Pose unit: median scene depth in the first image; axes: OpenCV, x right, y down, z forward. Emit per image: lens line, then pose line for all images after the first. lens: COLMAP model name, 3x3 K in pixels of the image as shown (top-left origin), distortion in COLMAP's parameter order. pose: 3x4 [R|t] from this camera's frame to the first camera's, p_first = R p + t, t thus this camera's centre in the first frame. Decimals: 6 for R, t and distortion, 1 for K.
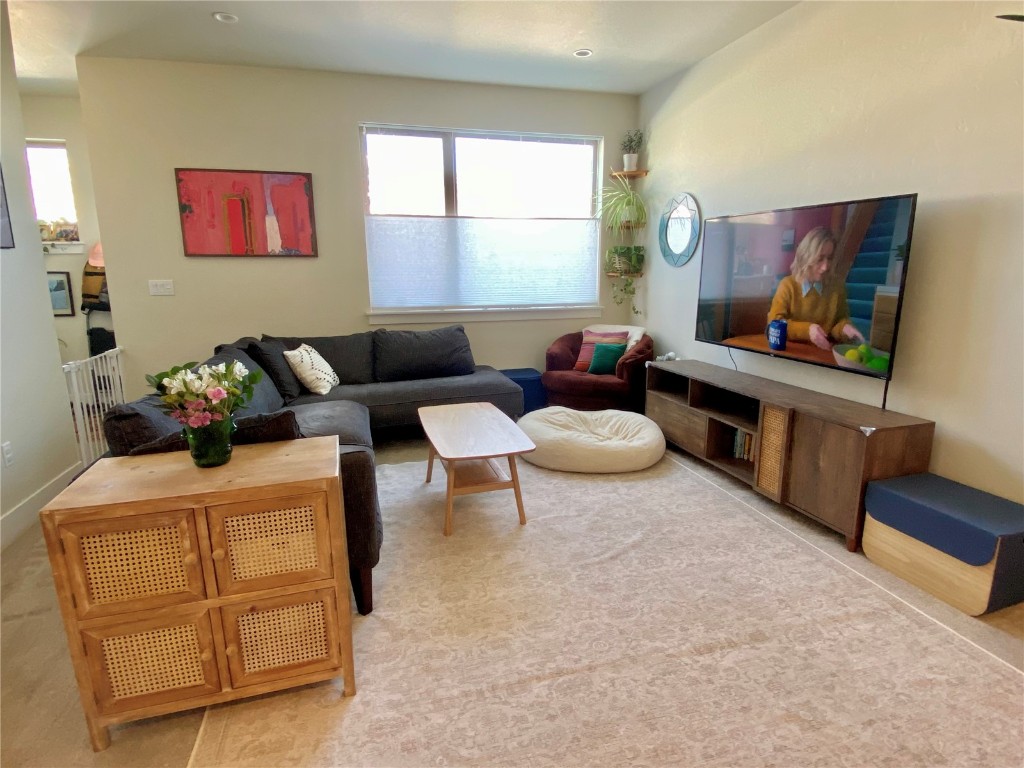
lens RADIAL K [[557.1, 0, 508.6], [0, 557.1, 385.1], [0, 0, 1]] dist [0.042285, -0.043152]
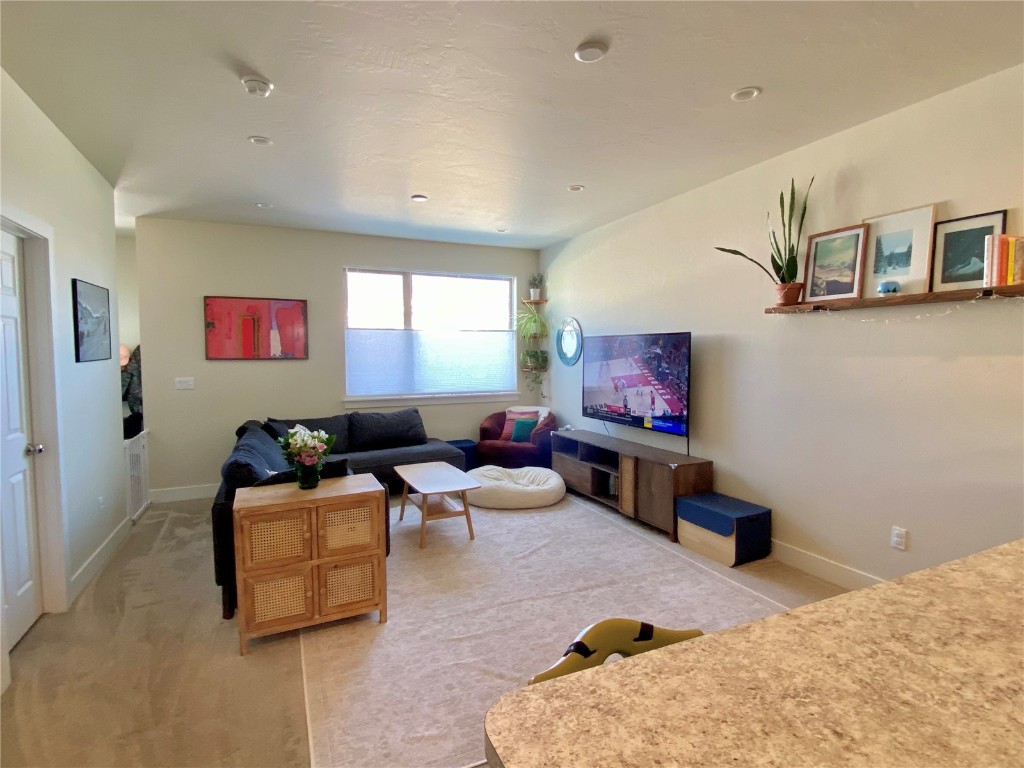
lens RADIAL K [[533.1, 0, 509.2], [0, 533.1, 381.0], [0, 0, 1]] dist [0.049074, -0.037361]
pose [[0.989138, -0.006392, 0.146854, -0.080027], [0.028920, 0.987989, -0.151791, 0.046044], [-0.144120, 0.154389, 0.977442, -0.461613]]
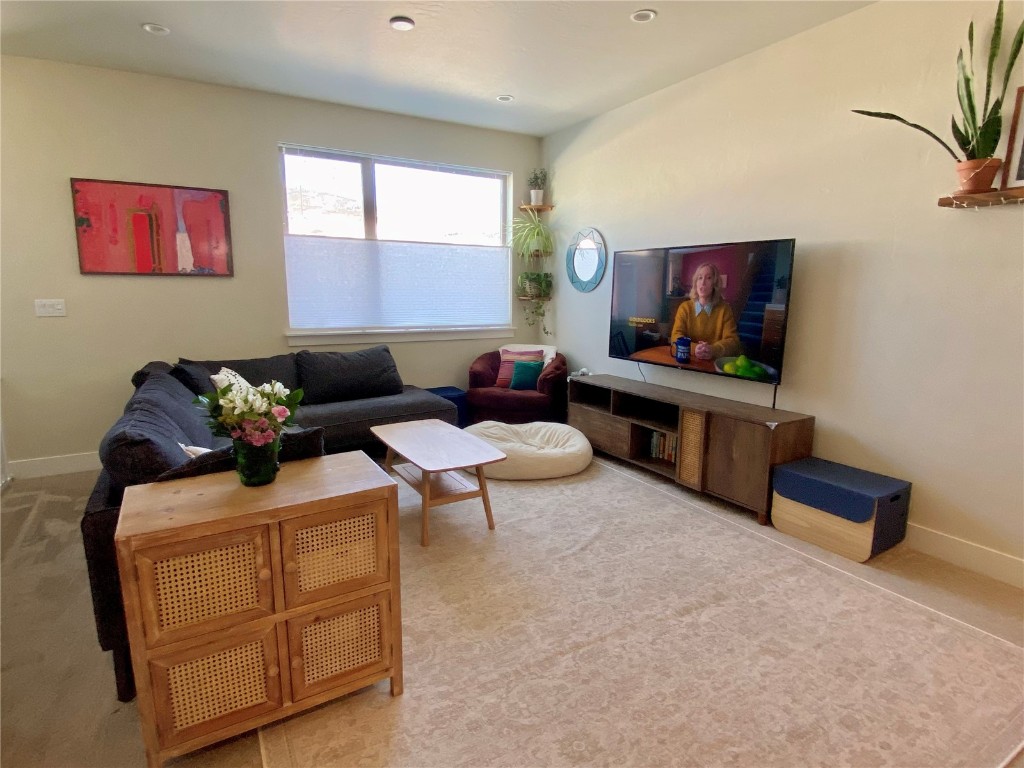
lens RADIAL K [[557.1, 0, 508.6], [0, 557.1, 385.1], [0, 0, 1]] dist [0.042285, -0.043152]
pose [[0.968624, -0.028779, 0.246859, -0.188533], [0.037905, 0.998759, -0.032295, 0.007798], [-0.245624, 0.040639, 0.968513, -0.056369]]
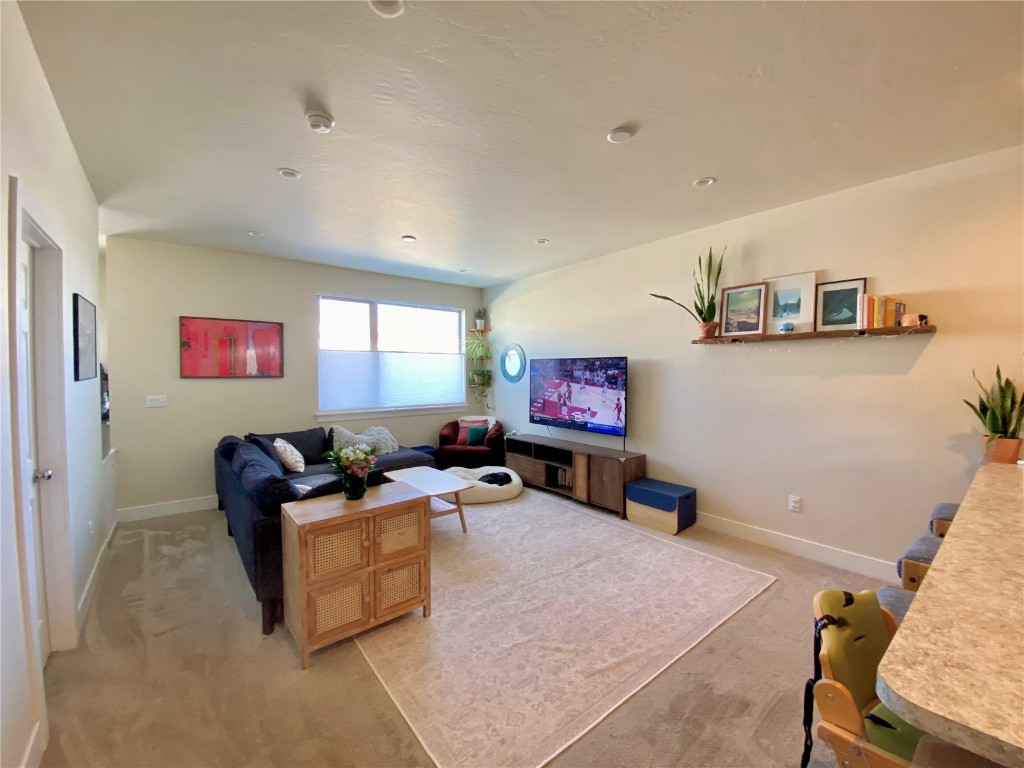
lens RADIAL K [[424.7, 0, 513.0], [0, 424.7, 380.6], [0, 0, 1]] dist [0.032049, -0.024493]
pose [[0.919537, -0.003918, 0.392985, -0.339530], [0.076765, 0.982480, -0.169826, 0.019608], [-0.385434, 0.186328, 0.903727, -0.334471]]
